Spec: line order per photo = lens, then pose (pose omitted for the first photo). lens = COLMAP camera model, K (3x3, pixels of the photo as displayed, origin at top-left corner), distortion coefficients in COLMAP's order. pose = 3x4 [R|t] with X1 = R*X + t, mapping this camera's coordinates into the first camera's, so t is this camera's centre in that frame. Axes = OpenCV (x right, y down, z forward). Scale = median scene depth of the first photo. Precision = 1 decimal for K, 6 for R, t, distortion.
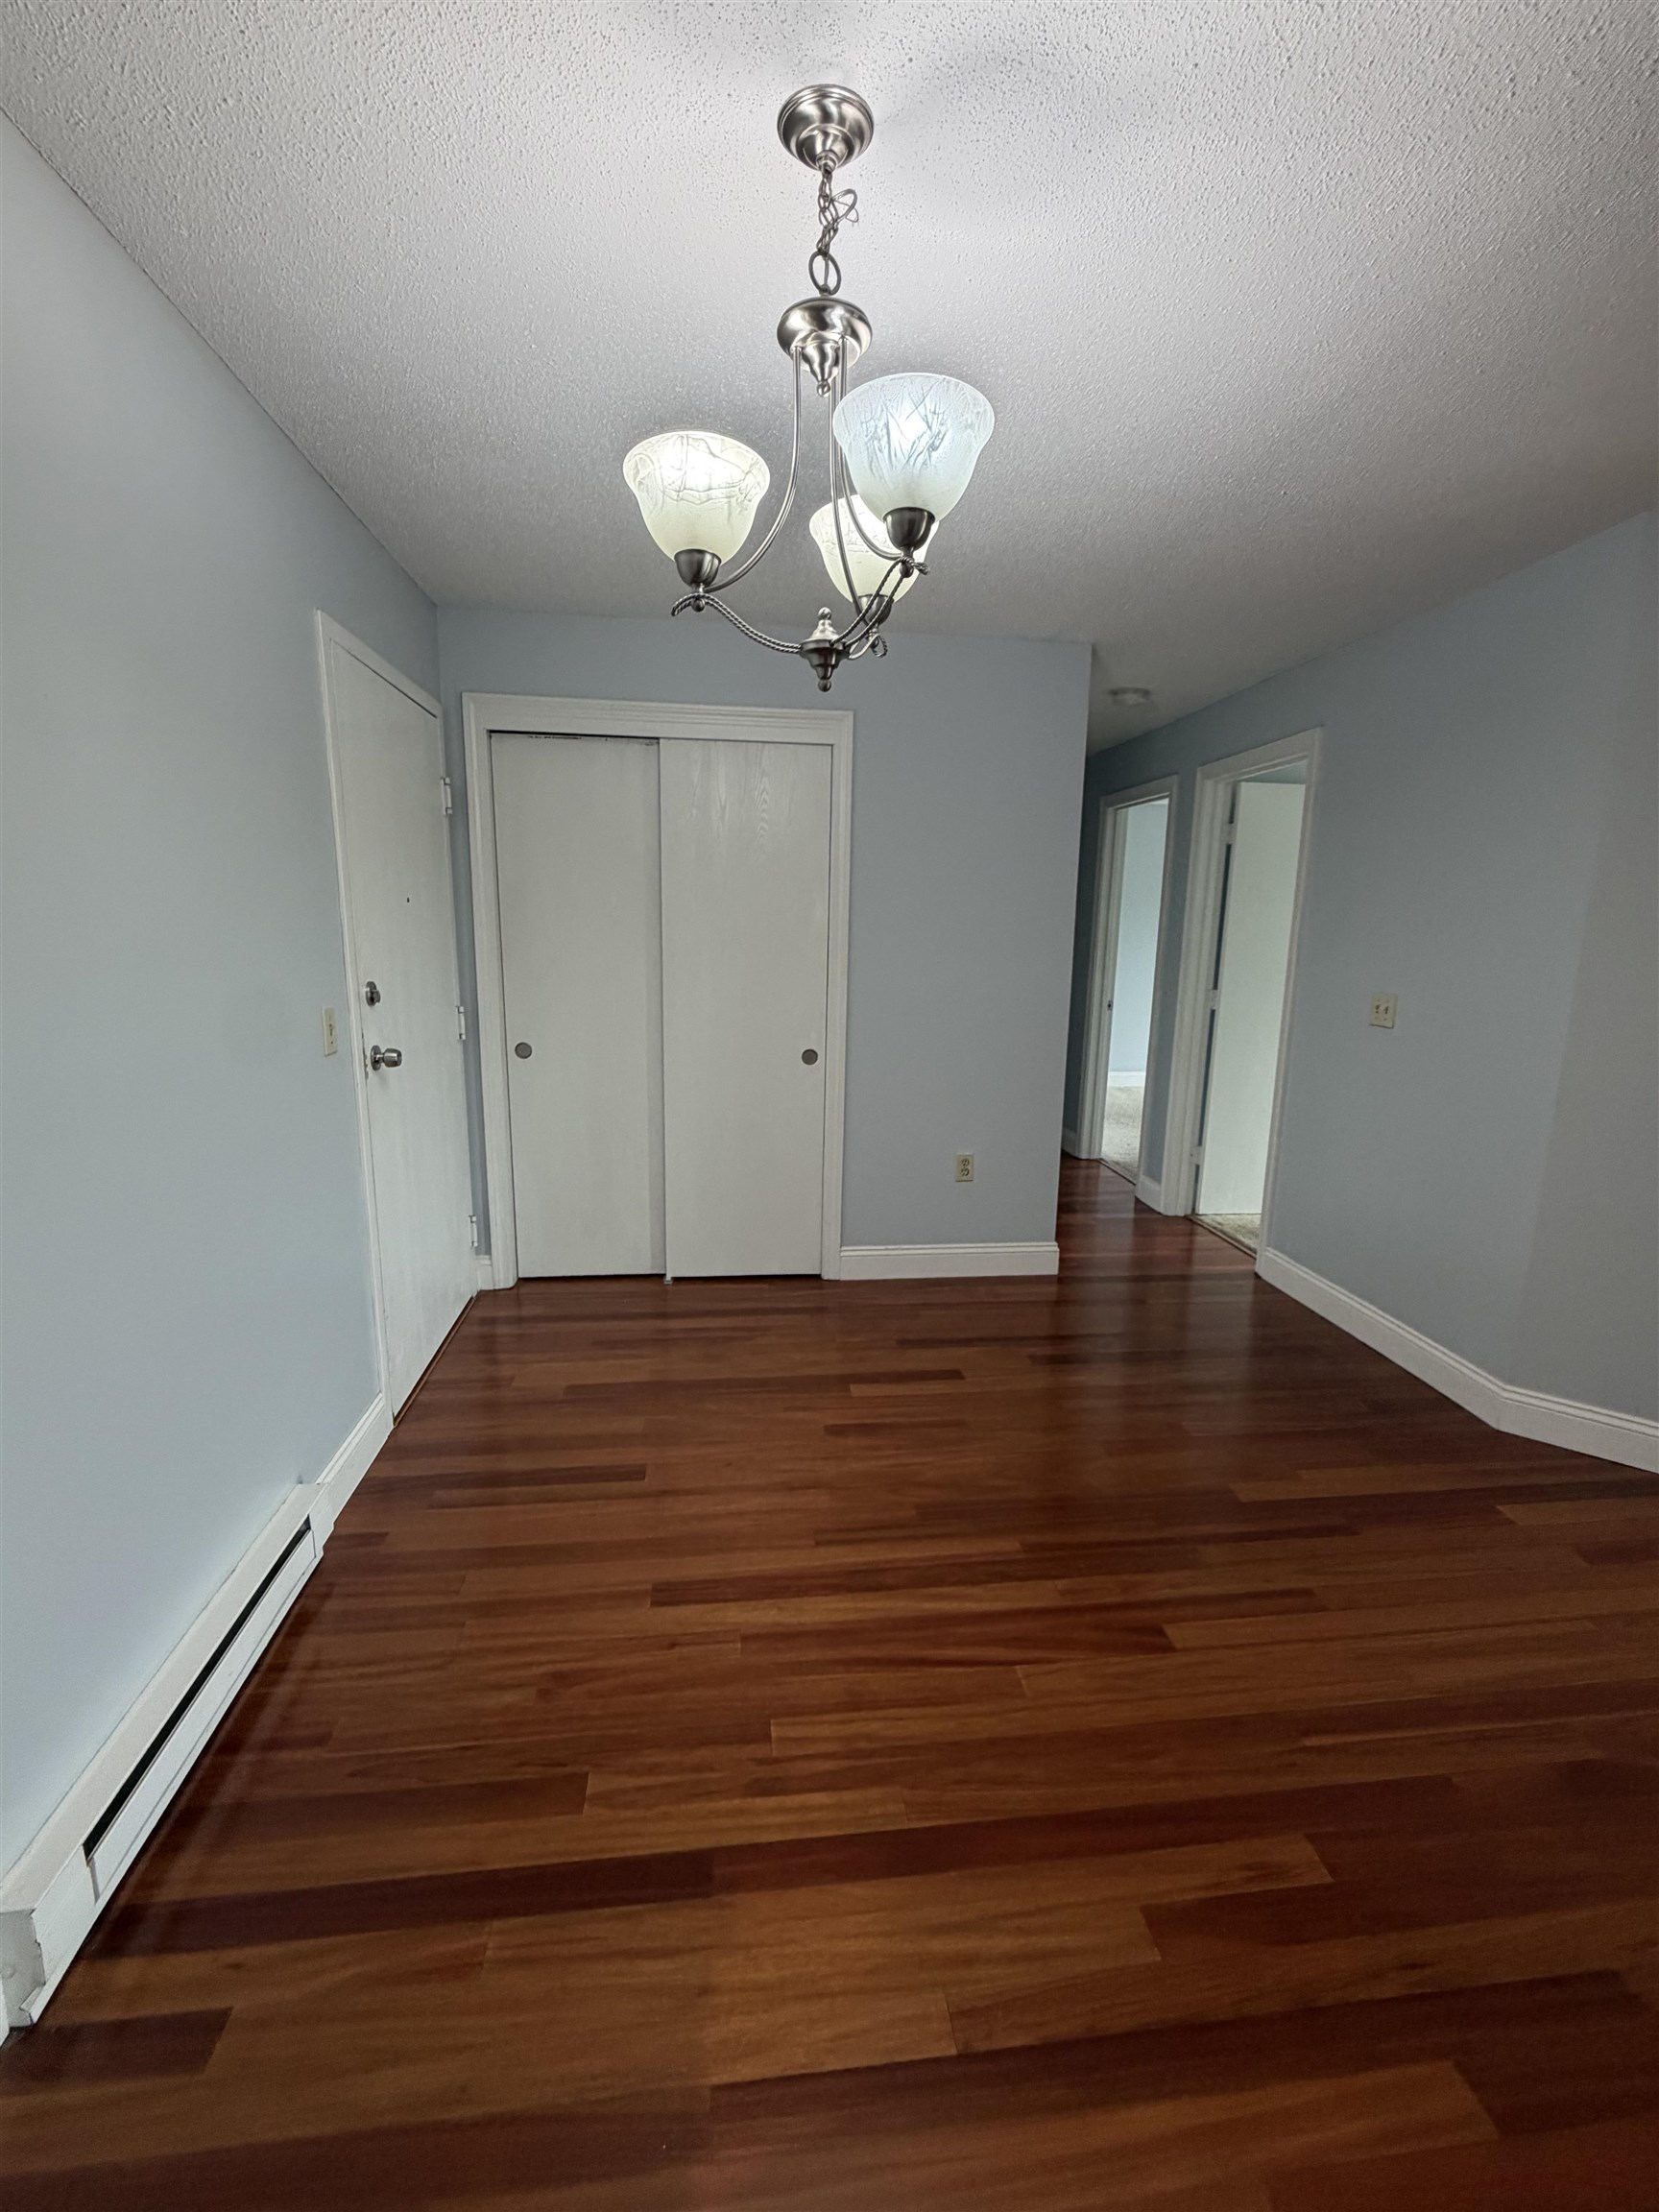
lens RADIAL K [[958.4, 0, 828.9], [0, 958.4, 1112.9], [0, 0, 1]] dist [0.001182, 0.000101]
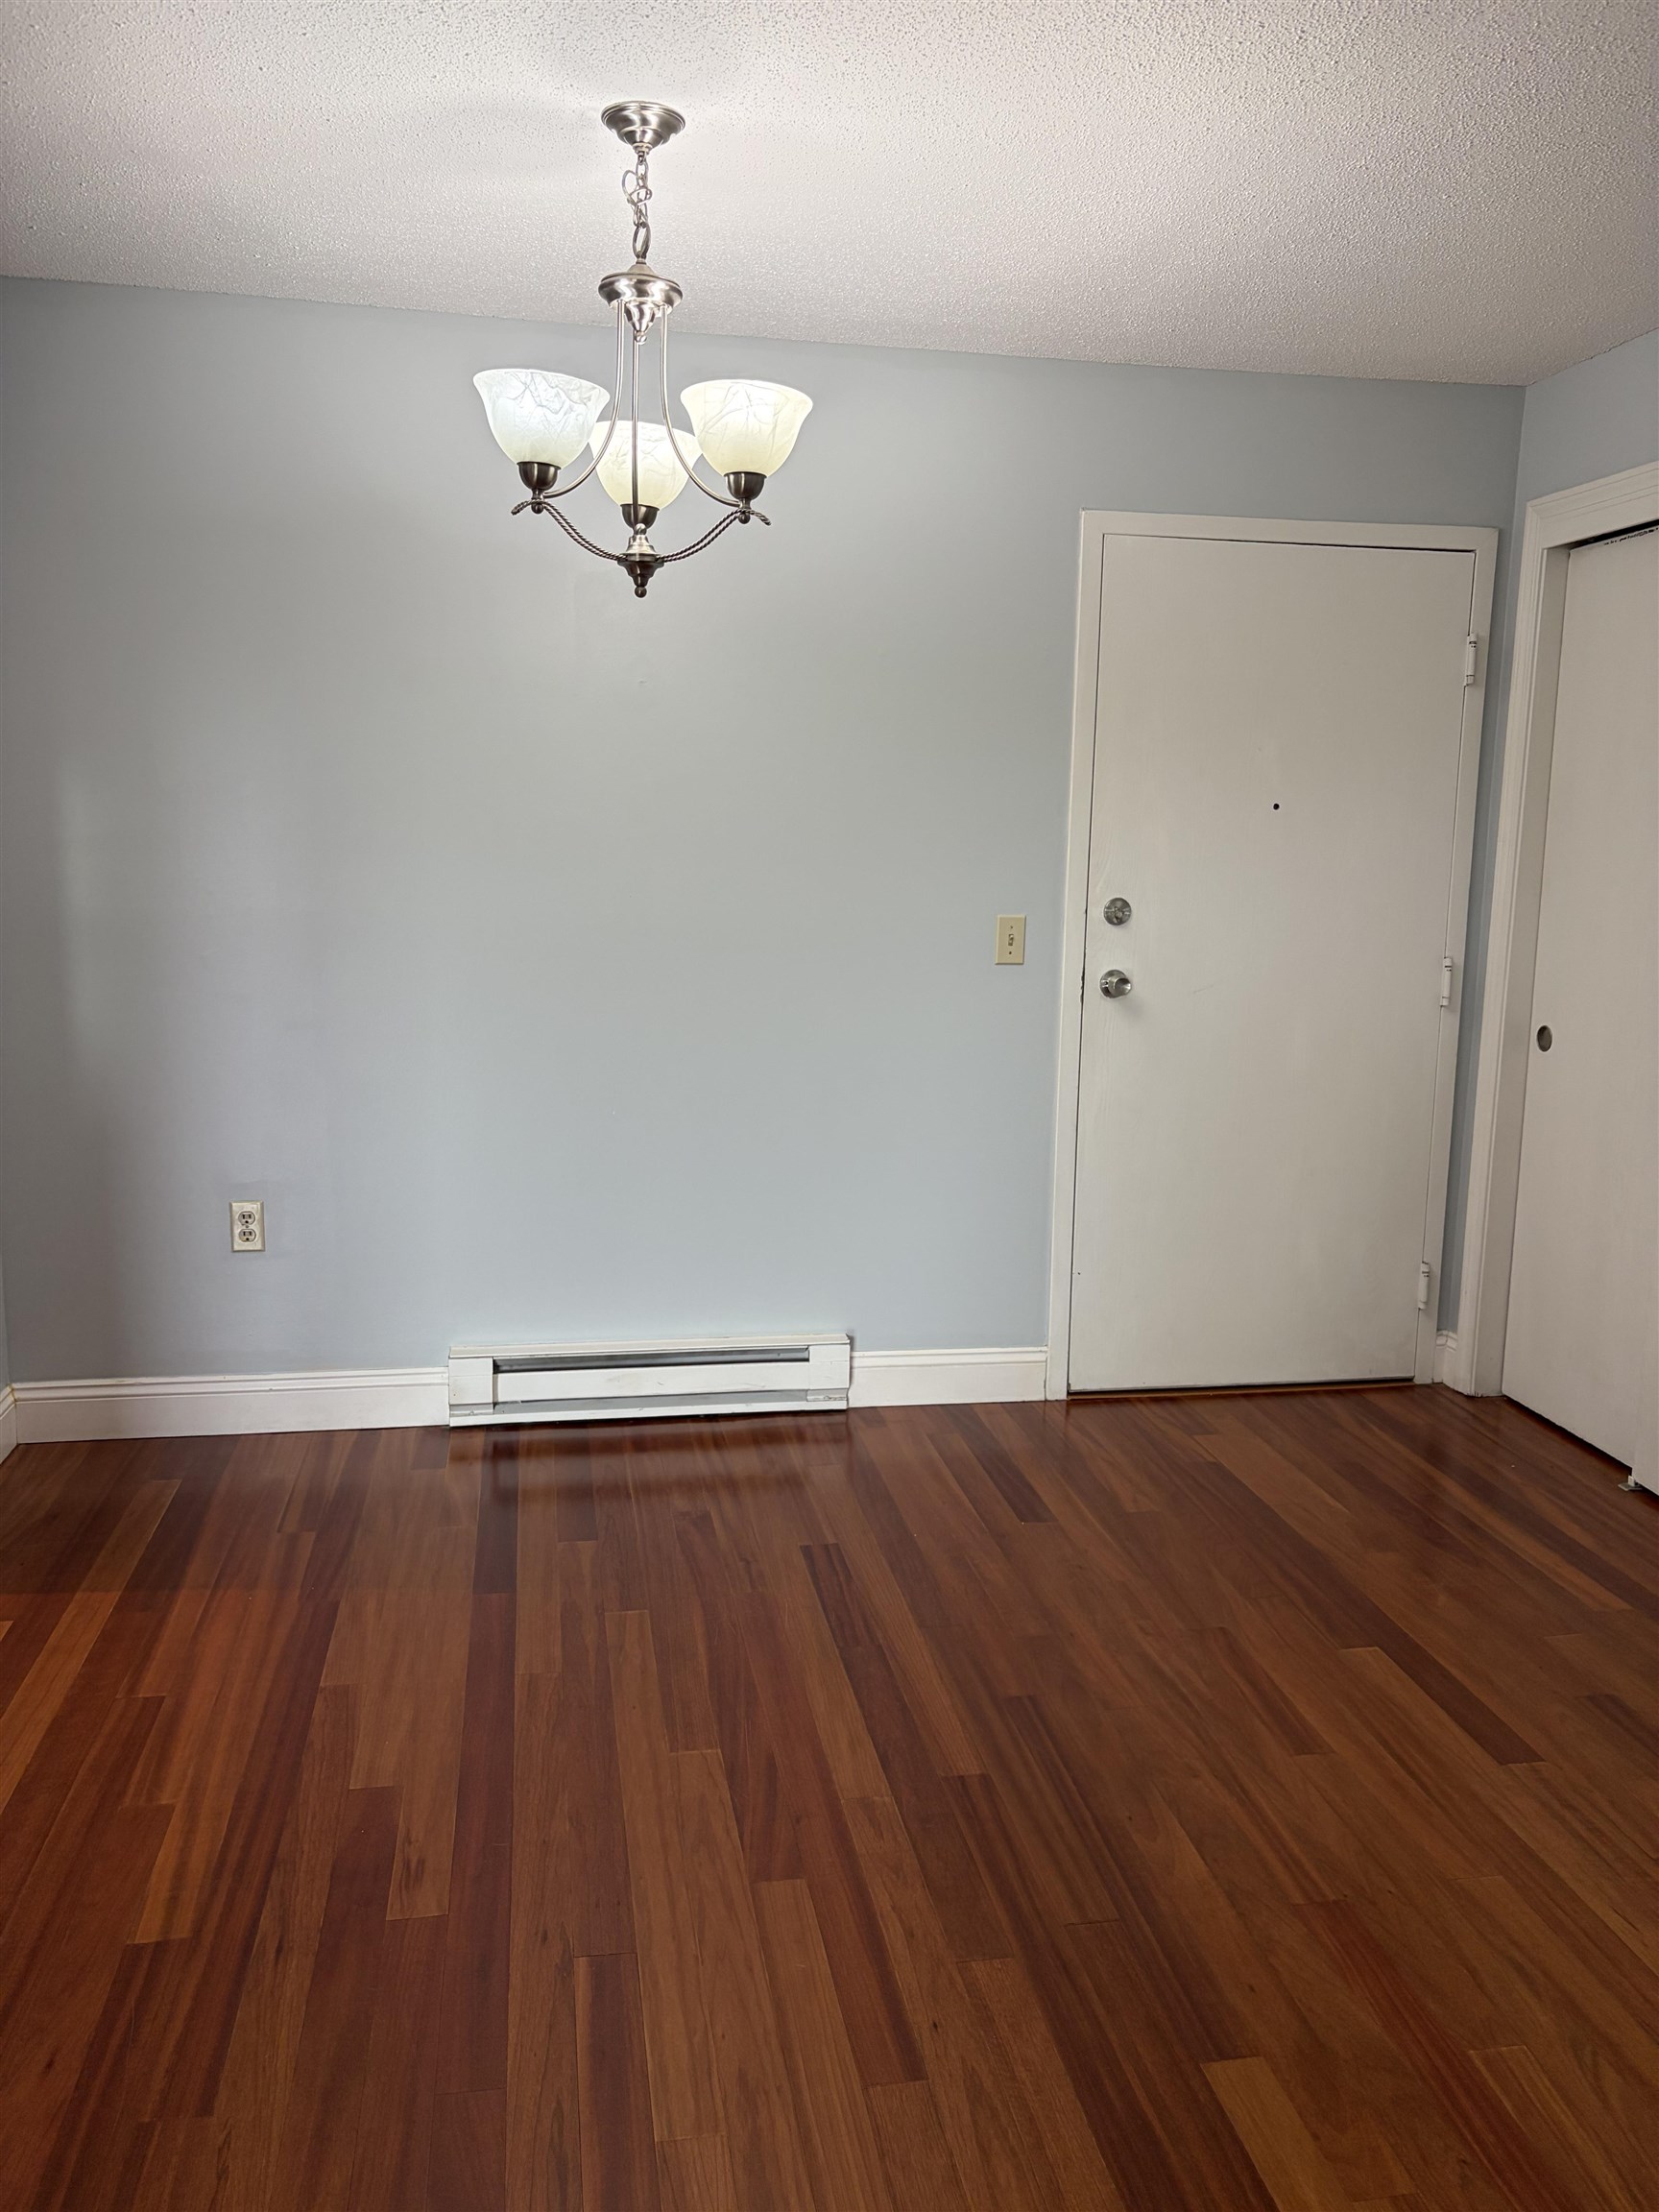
lens RADIAL K [[1677.0, 0, 829.5], [0, 1677.0, 1106.0], [0, 0, 1]] dist [0.002148, -0.001690]
pose [[0.060549, 0.152039, -0.986518, 1.582168], [-0.217443, 0.966605, 0.135624, -0.146683], [0.974193, 0.206299, 0.091587, 0.916061]]
